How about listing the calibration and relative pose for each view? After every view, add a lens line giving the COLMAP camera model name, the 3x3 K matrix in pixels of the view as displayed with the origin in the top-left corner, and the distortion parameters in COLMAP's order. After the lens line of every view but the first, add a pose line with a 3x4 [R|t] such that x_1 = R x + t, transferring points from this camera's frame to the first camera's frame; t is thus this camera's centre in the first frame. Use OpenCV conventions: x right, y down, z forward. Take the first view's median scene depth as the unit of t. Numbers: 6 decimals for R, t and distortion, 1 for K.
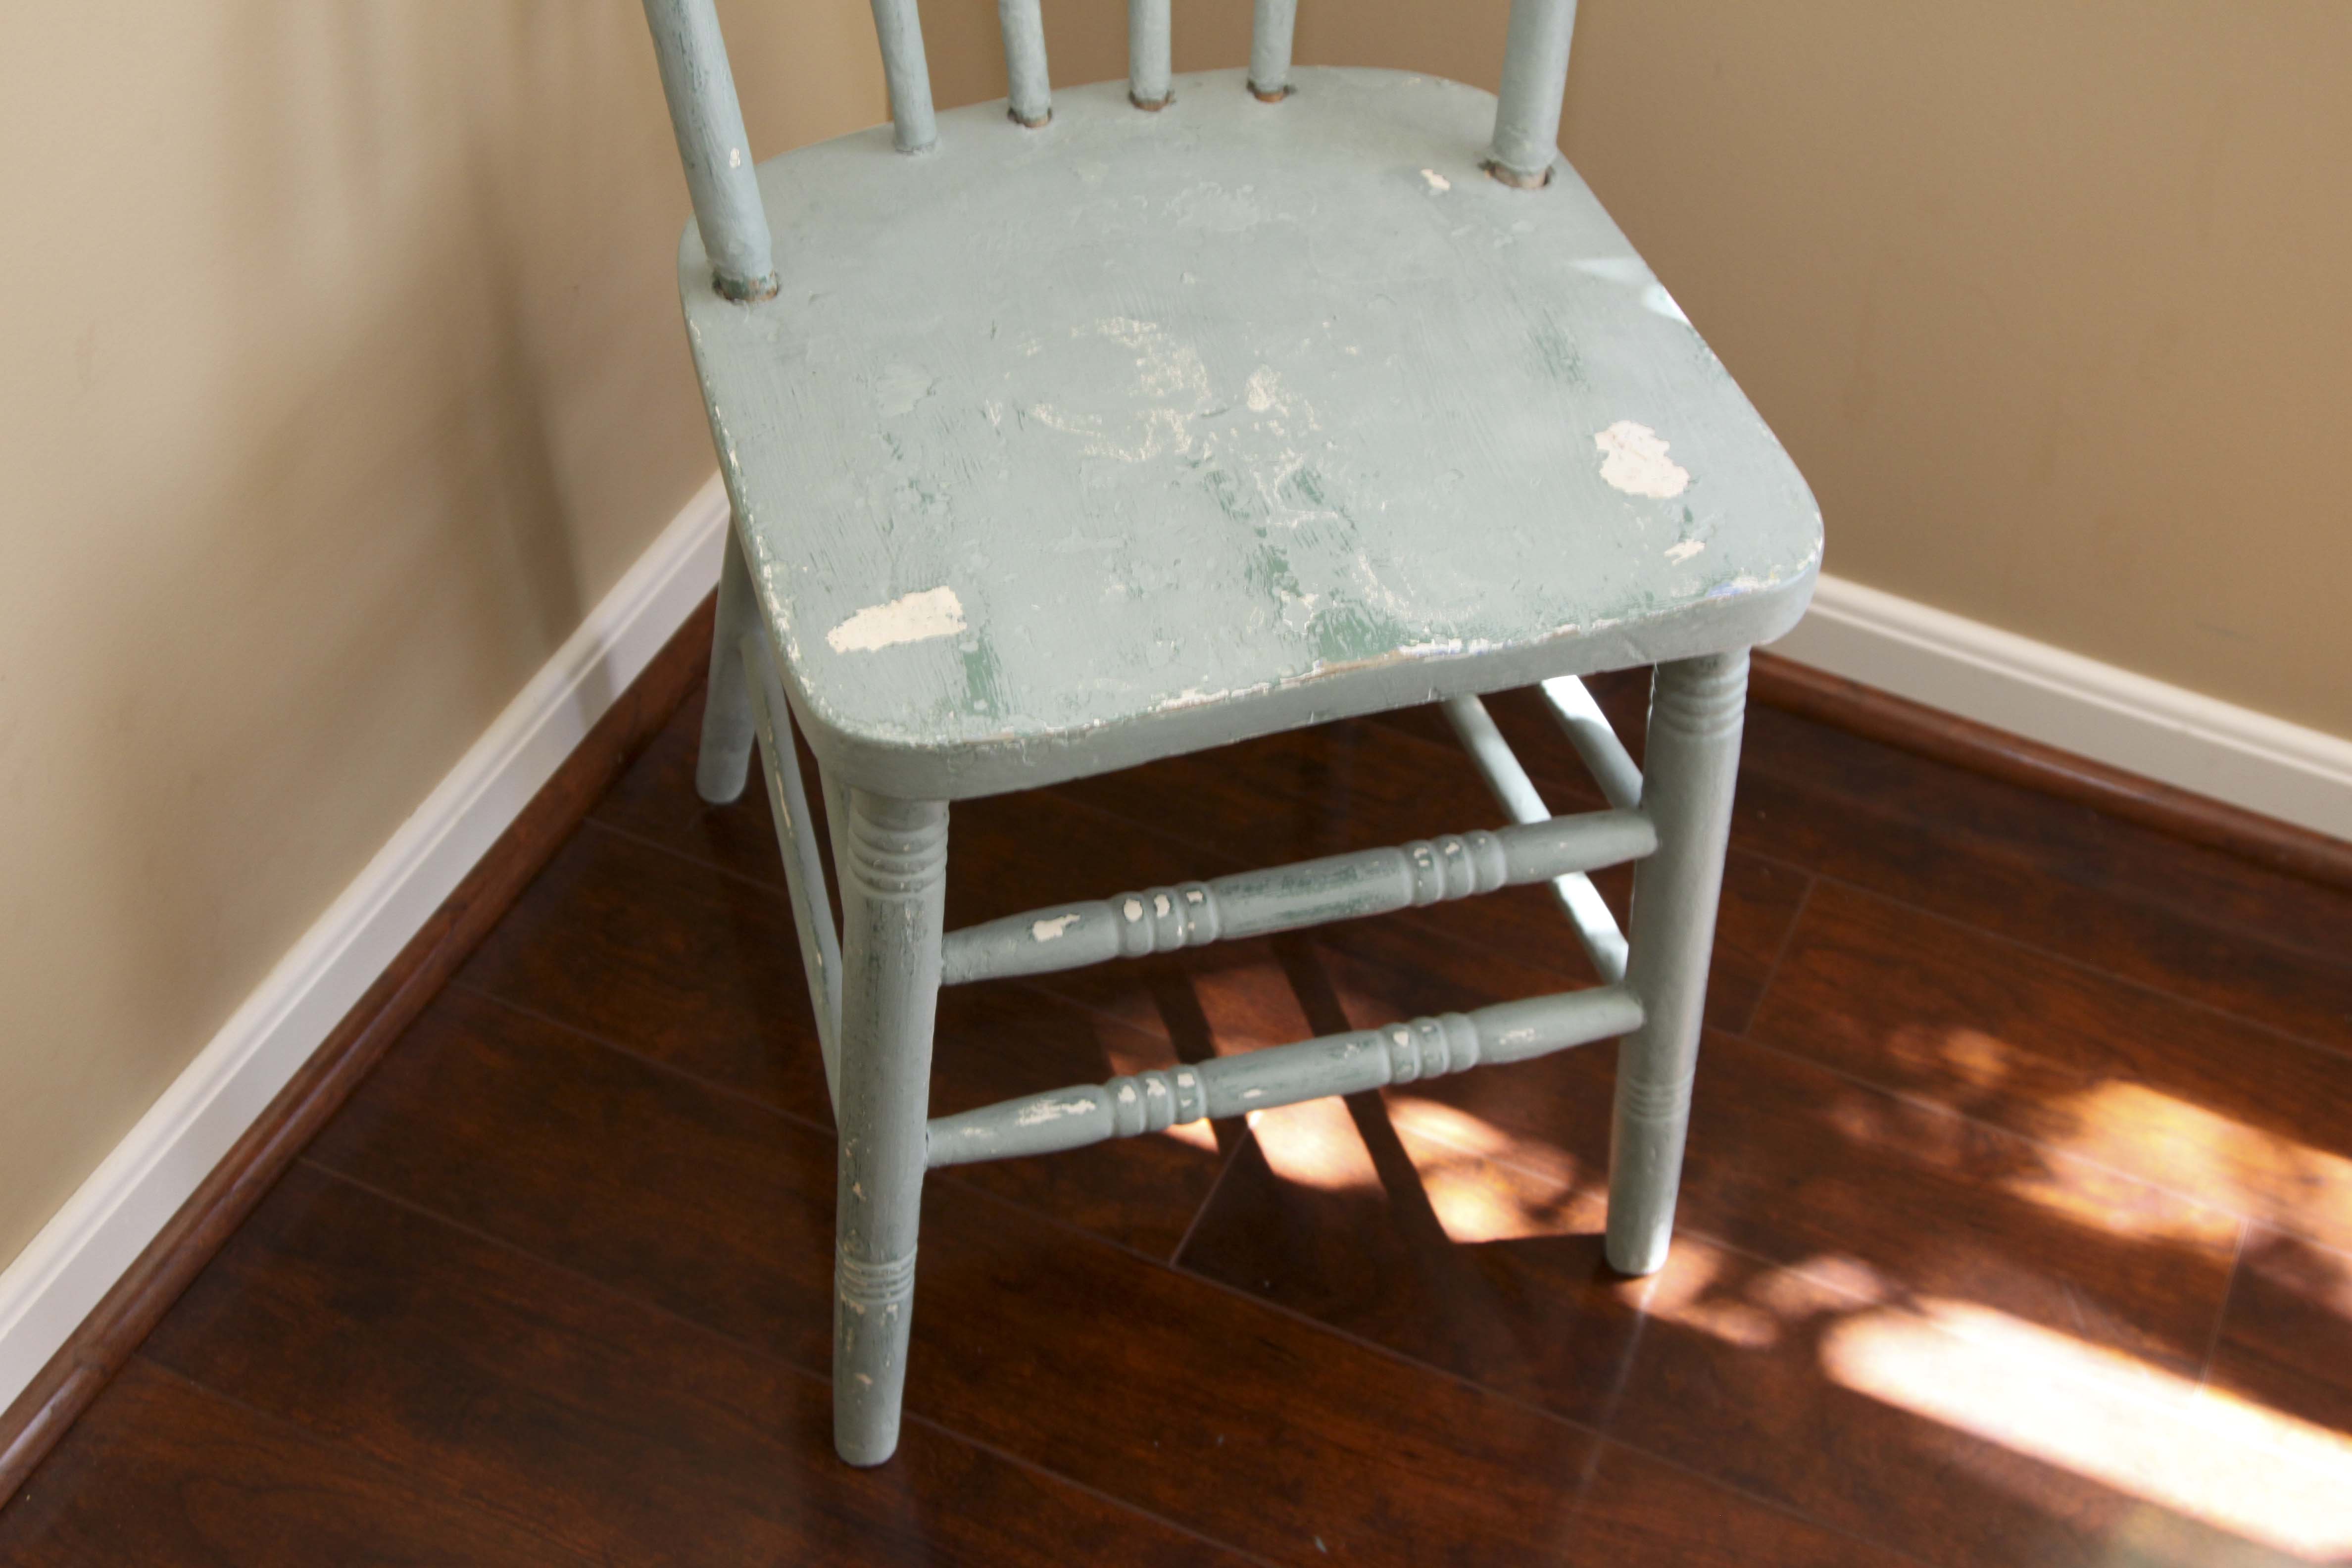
lens RADIAL K [[3295.9, 0, 1176.0], [0, 3295.9, 784.0], [0, 0, 1]] dist [-0.032337, -0.044374]
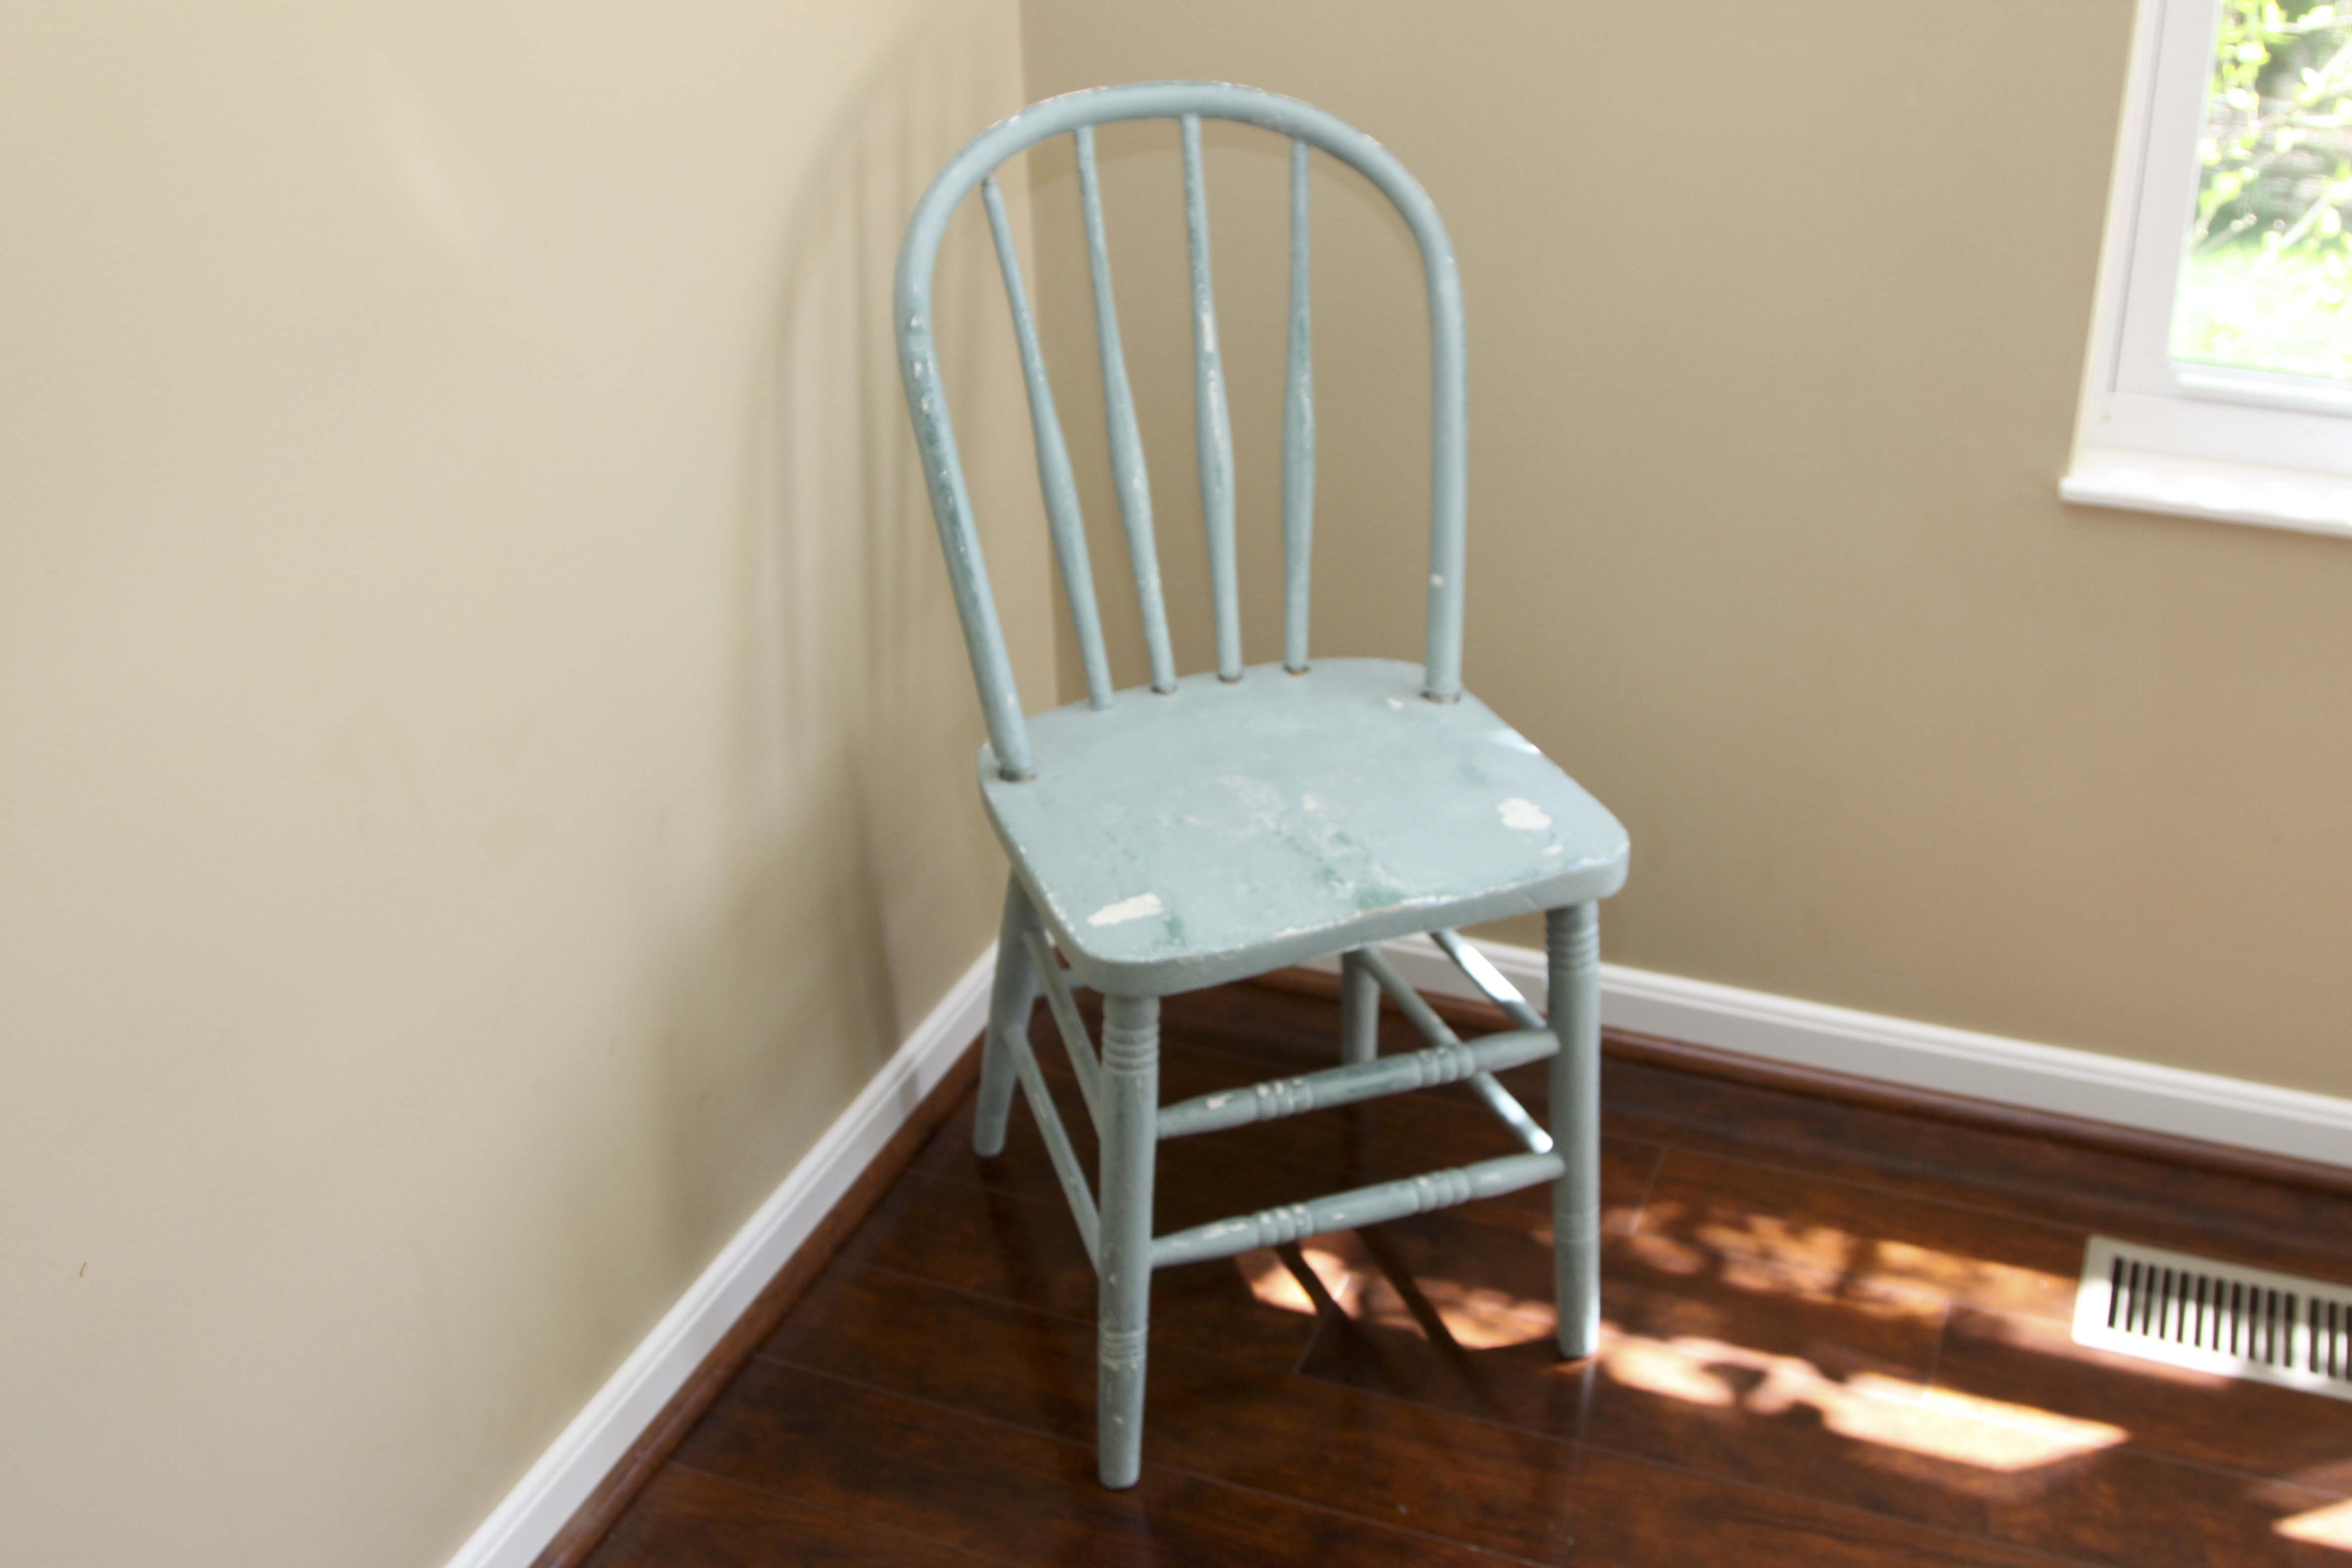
lens RADIAL K [[2564.3, 0, 1176.0], [0, 2564.3, 784.0], [0, 0, 1]] dist [-0.120259, -0.007120]
pose [[0.997278, -0.073368, 0.007396, -0.055316], [0.072380, 0.954770, -0.288403, 0.261951], [0.014098, 0.288153, 0.957481, -0.332961]]
